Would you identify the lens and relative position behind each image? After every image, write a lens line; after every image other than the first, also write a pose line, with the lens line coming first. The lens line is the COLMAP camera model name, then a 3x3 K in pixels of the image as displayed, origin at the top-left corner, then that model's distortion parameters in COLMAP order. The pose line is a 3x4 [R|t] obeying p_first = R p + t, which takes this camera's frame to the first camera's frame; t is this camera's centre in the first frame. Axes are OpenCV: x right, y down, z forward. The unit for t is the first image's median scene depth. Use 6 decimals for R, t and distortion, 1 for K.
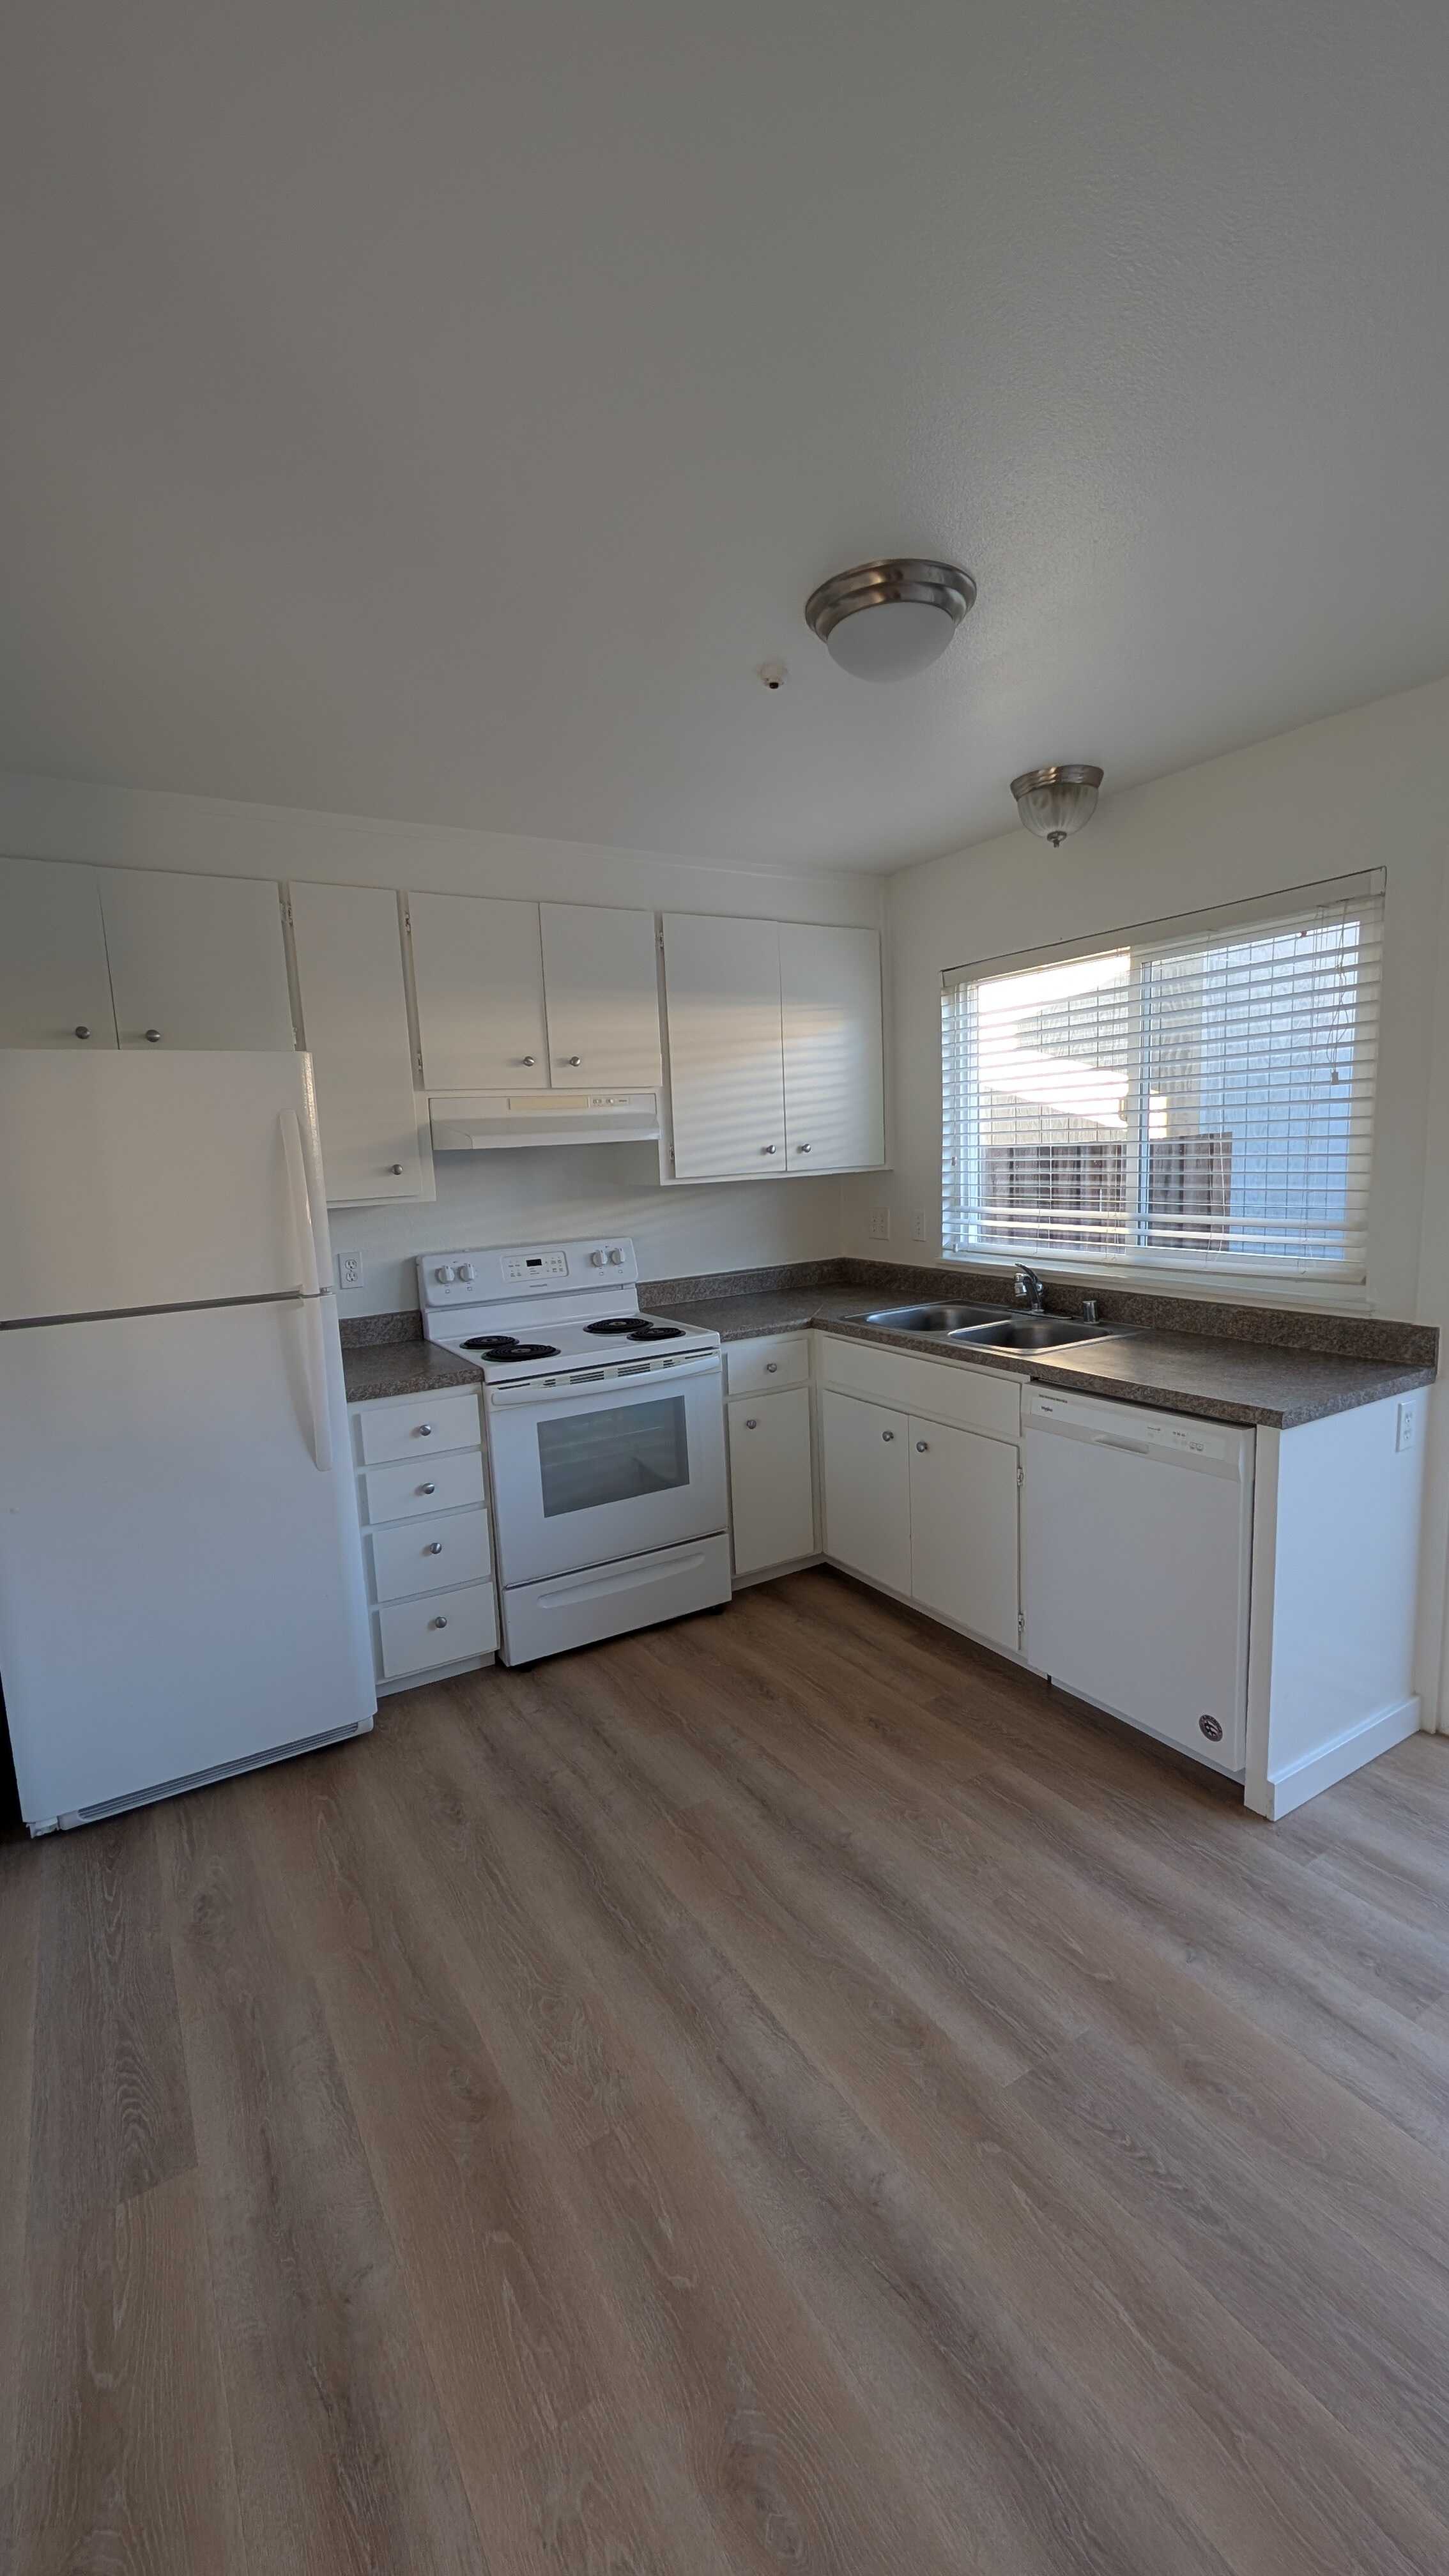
lens RADIAL K [[1056.7, 0, 719.5], [0, 1056.7, 1298.2], [0, 0, 1]] dist [0.021627, -0.001208]
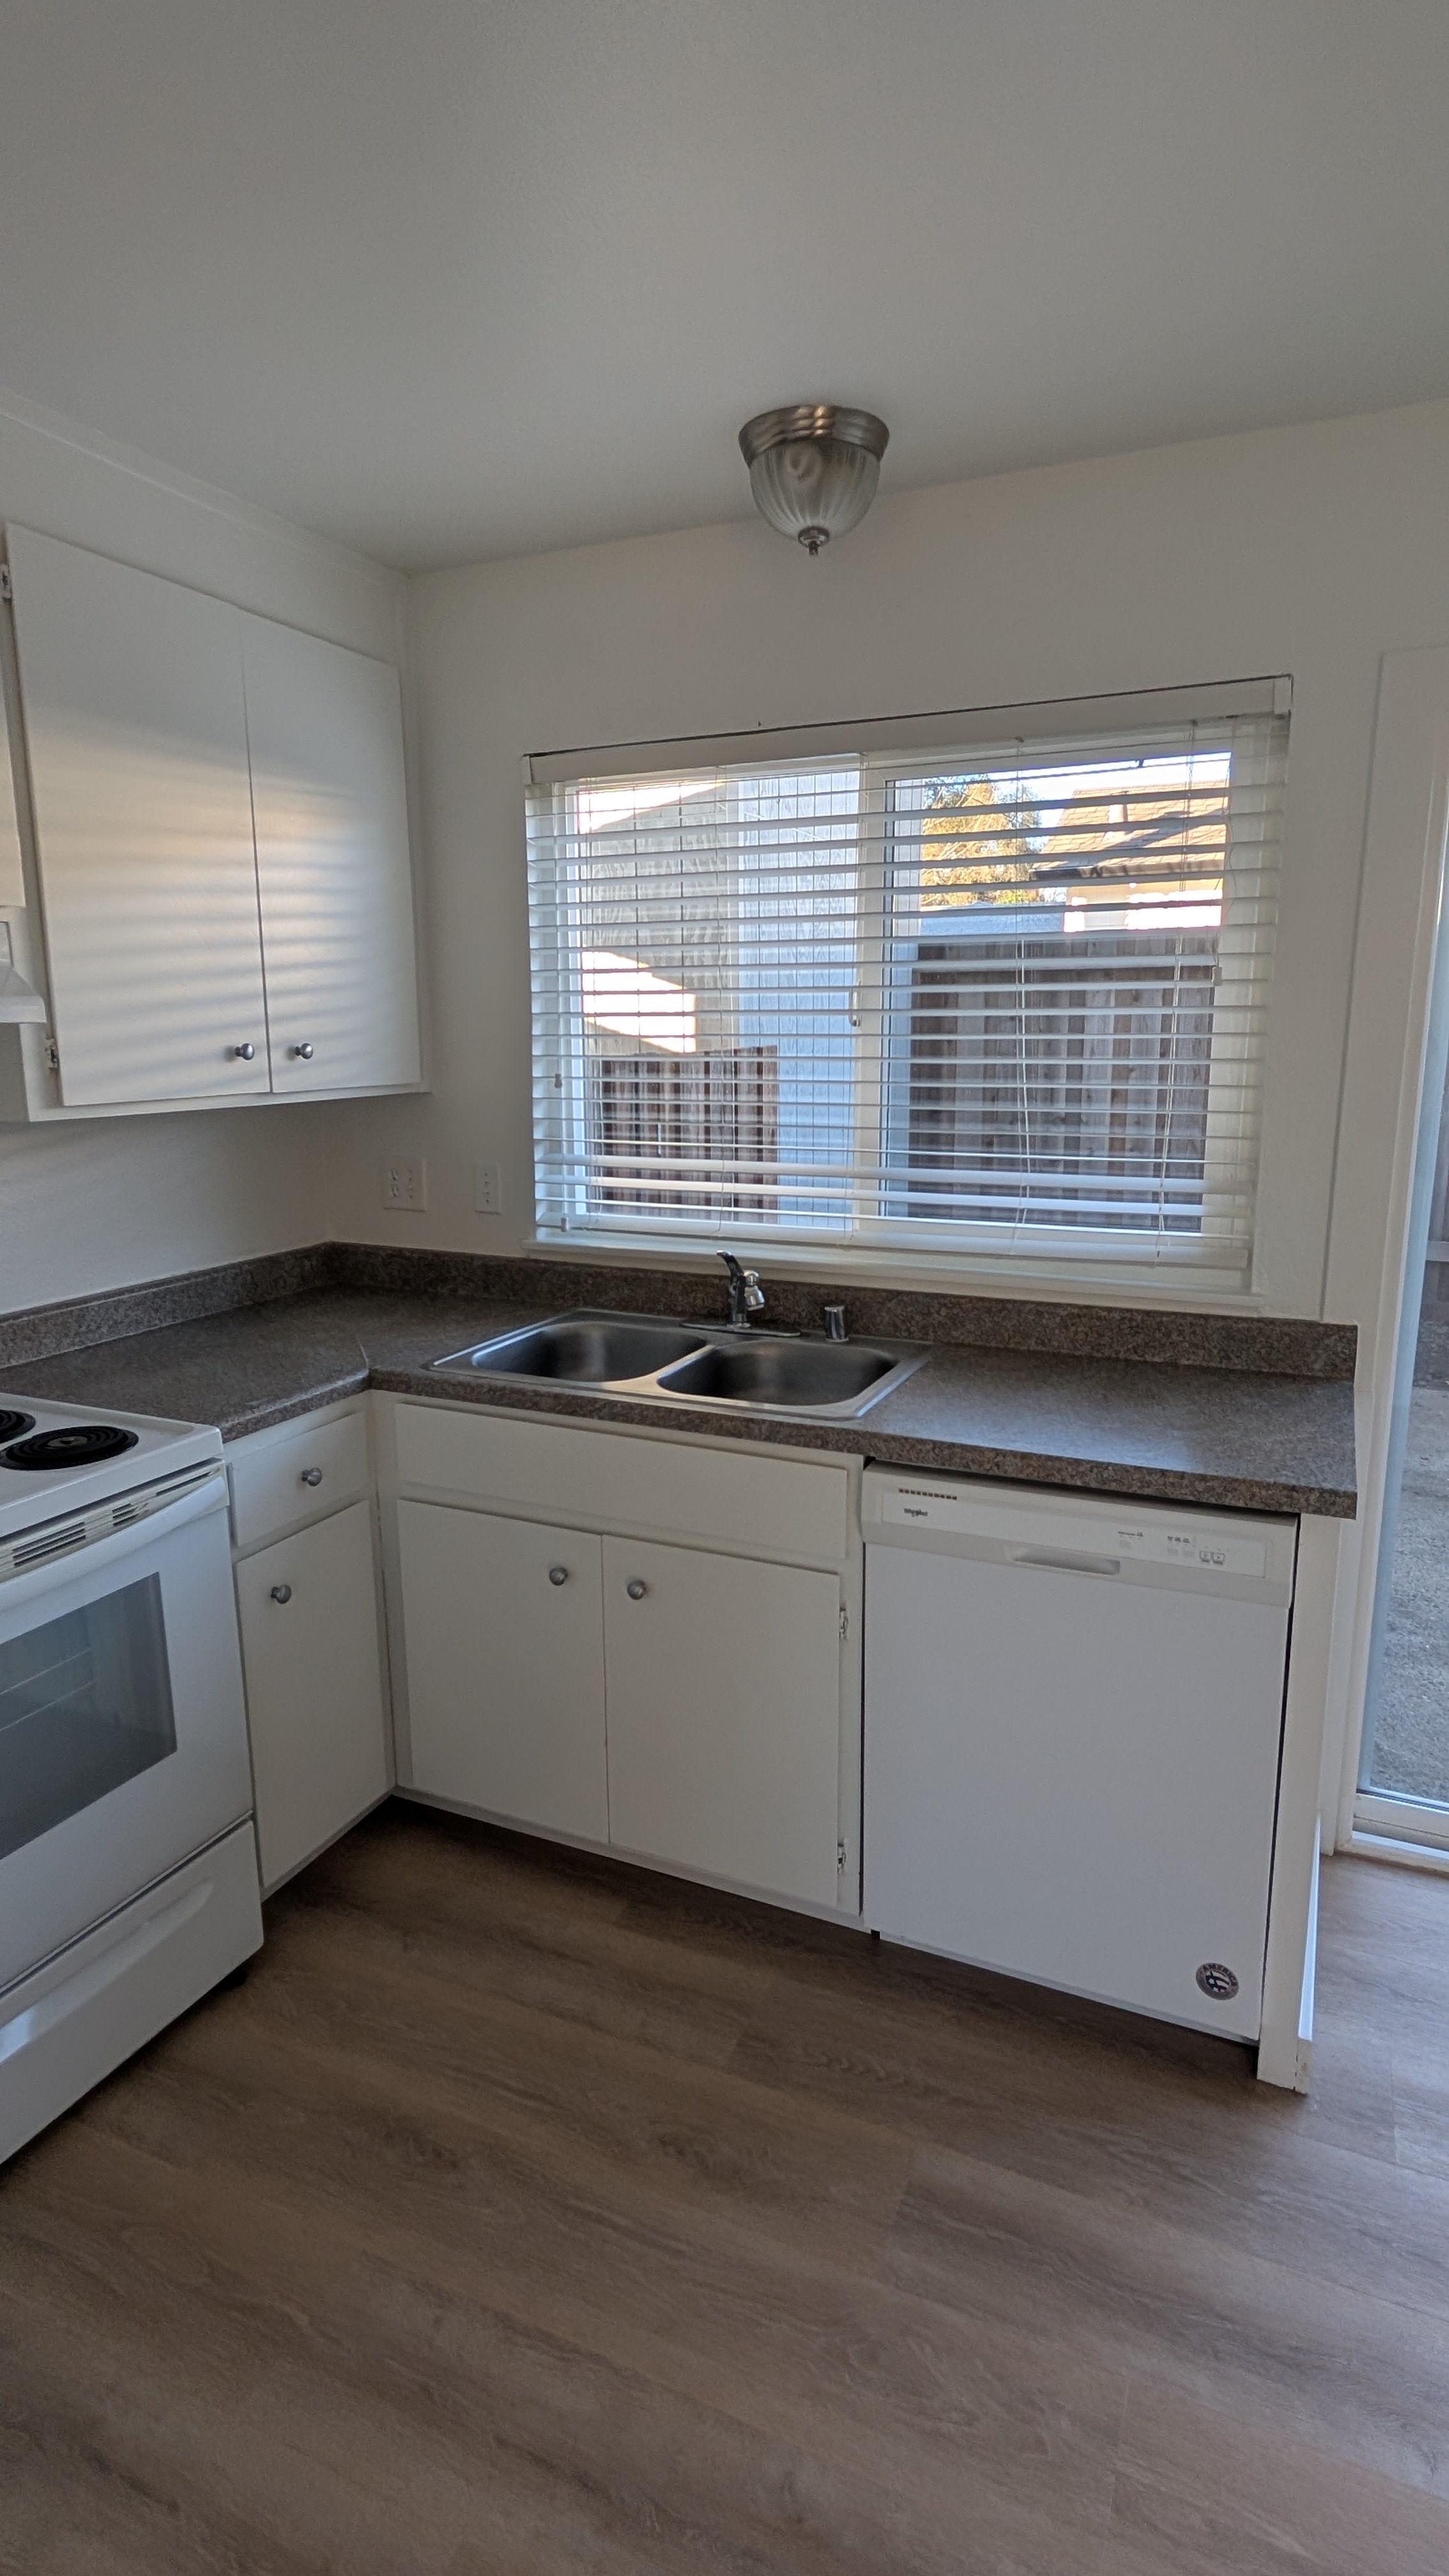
lens RADIAL K [[1321.1, 0, 739.7], [0, 1321.1, 1284.0], [0, 0, 1]] dist [-0.002927, 0.000235]
pose [[0.823733, -0.067629, 0.562930, -0.155976], [0.052451, 0.997693, 0.043108, -0.052192], [-0.564546, -0.005983, 0.825380, 0.407654]]
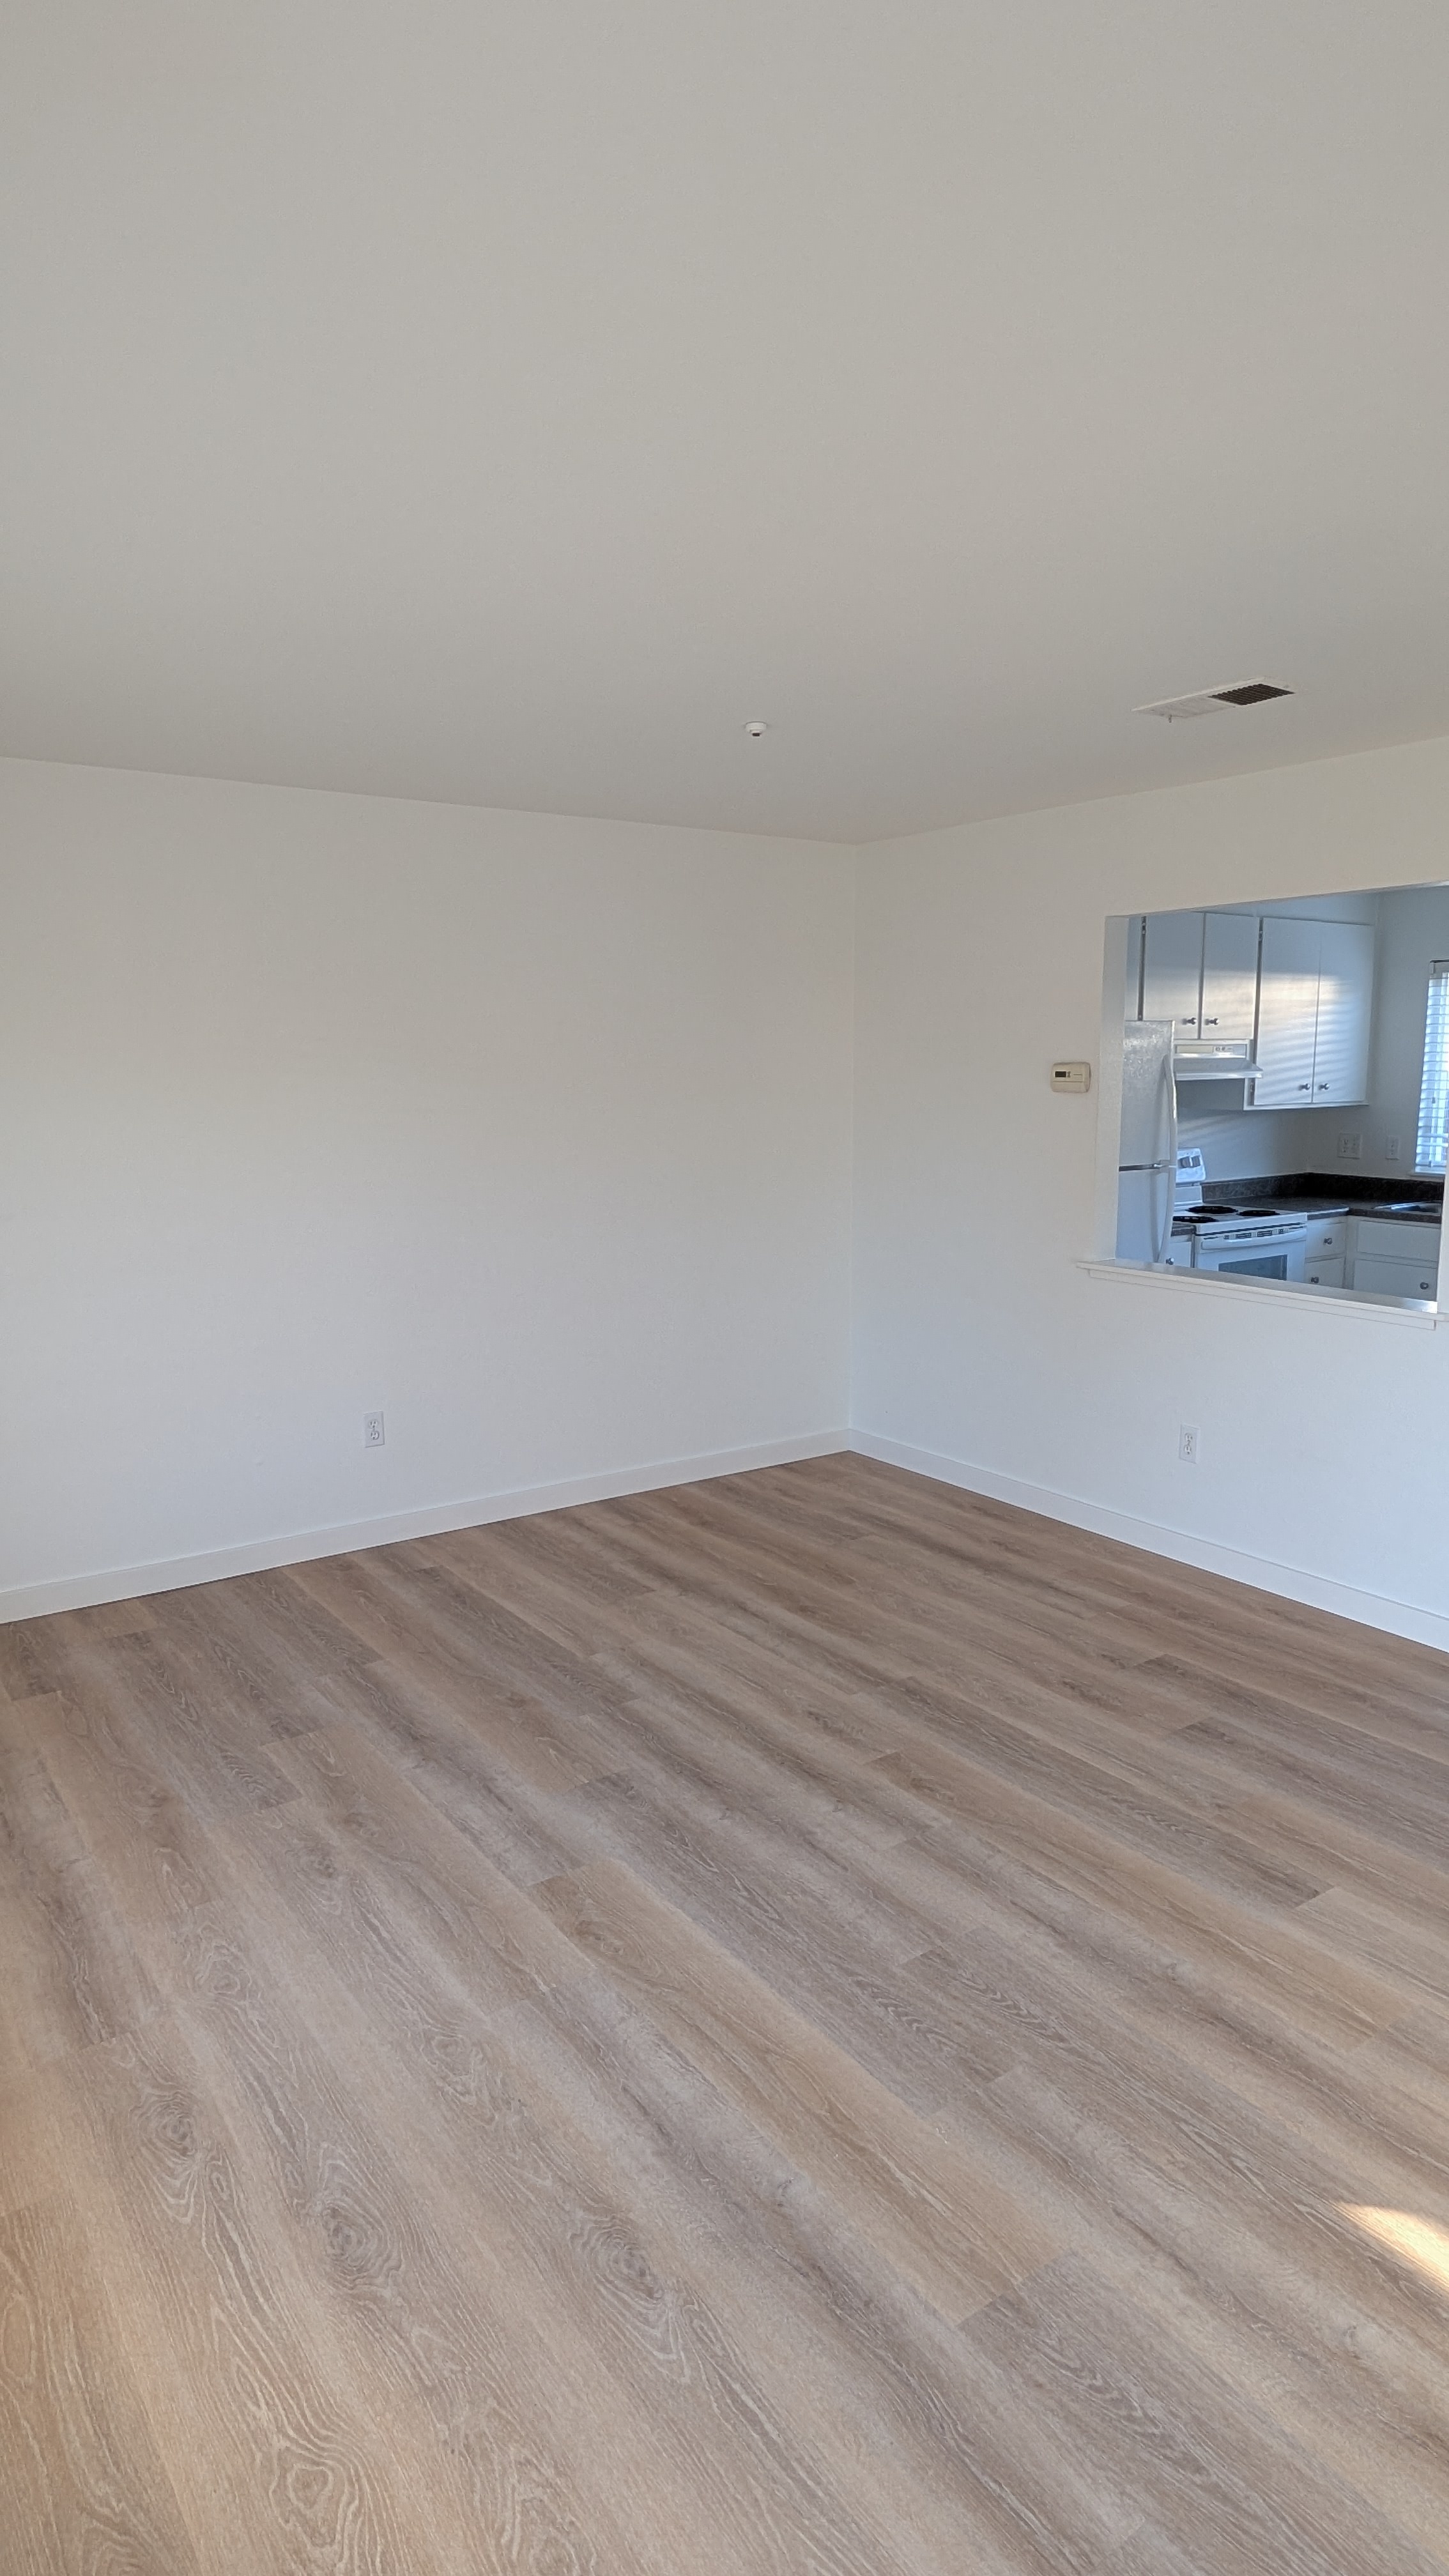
lens RADIAL K [[1348.3, 0, 775.9], [0, 1348.3, 1270.5], [0, 0, 1]] dist [0.003033, -0.001016]
pose [[0.997513, 0.026784, 0.065199, -0.929898], [-0.026836, 0.999640, -0.000080, 0.144282], [-0.065178, -0.001670, 0.997872, -0.869278]]
